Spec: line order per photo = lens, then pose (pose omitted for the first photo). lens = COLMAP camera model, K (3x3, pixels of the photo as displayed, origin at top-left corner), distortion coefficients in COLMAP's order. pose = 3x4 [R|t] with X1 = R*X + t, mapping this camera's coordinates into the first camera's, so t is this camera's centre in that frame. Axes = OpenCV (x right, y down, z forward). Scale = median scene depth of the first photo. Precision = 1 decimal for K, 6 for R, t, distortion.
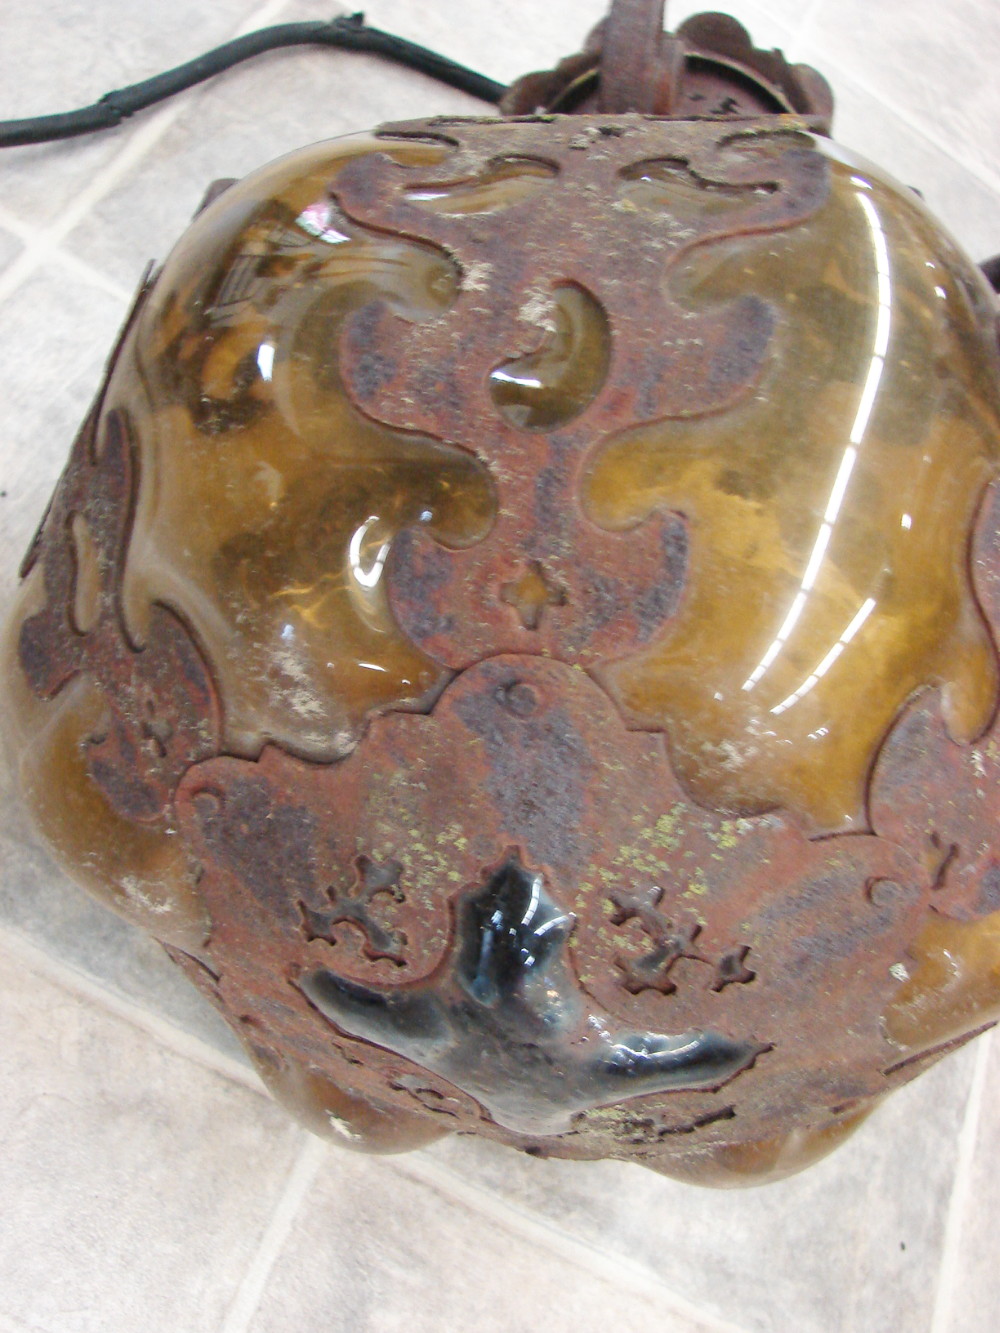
lens RADIAL K [[1433.5, 0, 500.0], [0, 1433.5, 666.5], [0, 0, 1]] dist [-0.229009, 0.273410]
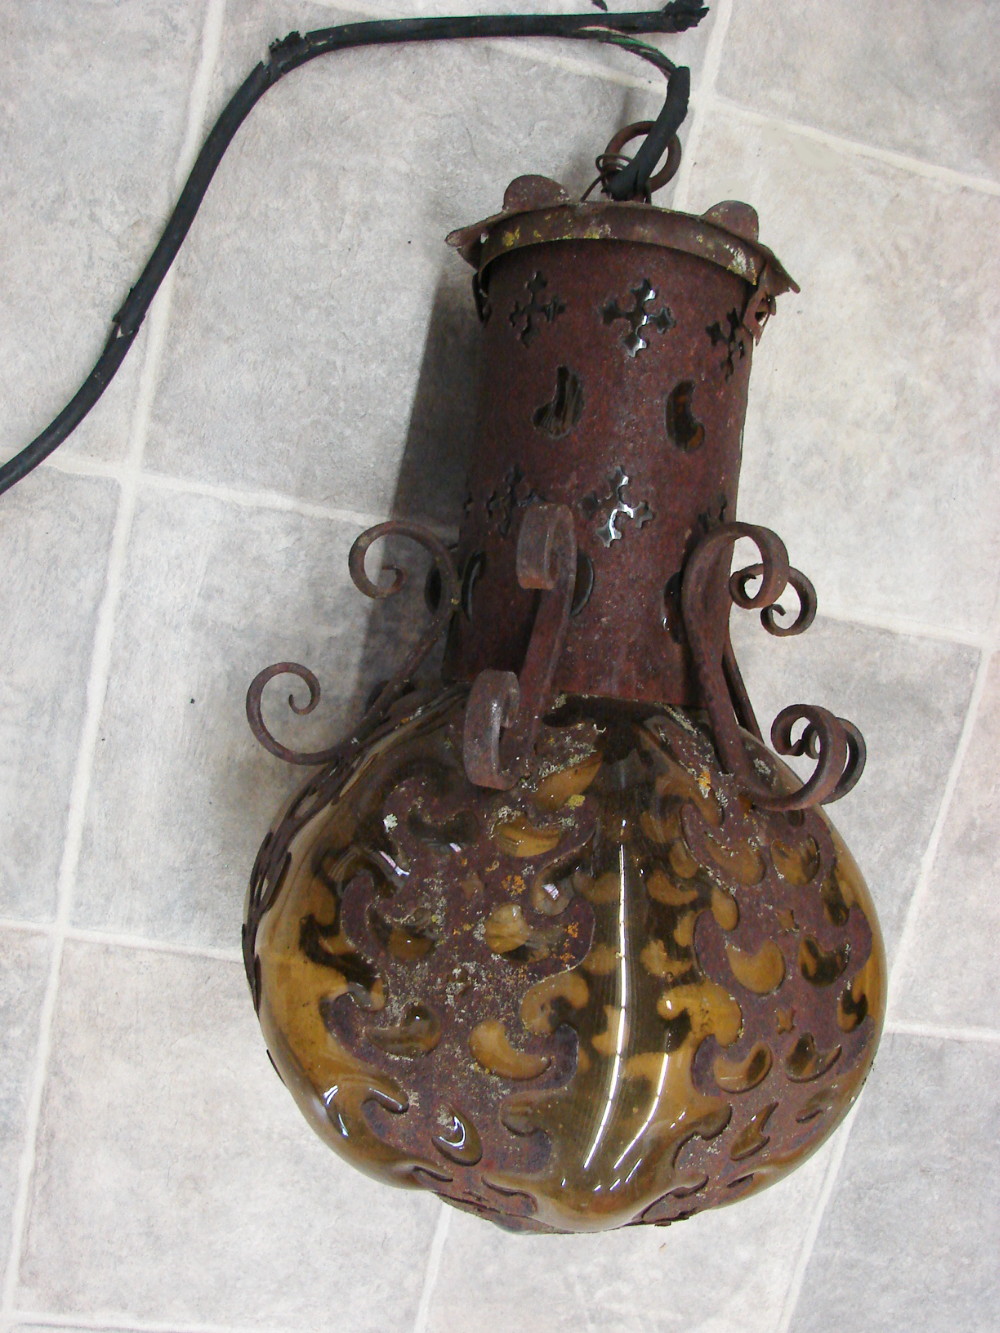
lens RADIAL K [[1433.5, 0, 500.0], [0, 1433.5, 666.5], [0, 0, 1]] dist [-0.229009, 0.273410]
pose [[0.955756, -0.088241, -0.280613, 0.465065], [0.260438, 0.697331, 0.667759, -1.301017], [0.136756, -0.711297, 0.689459, 0.037004]]
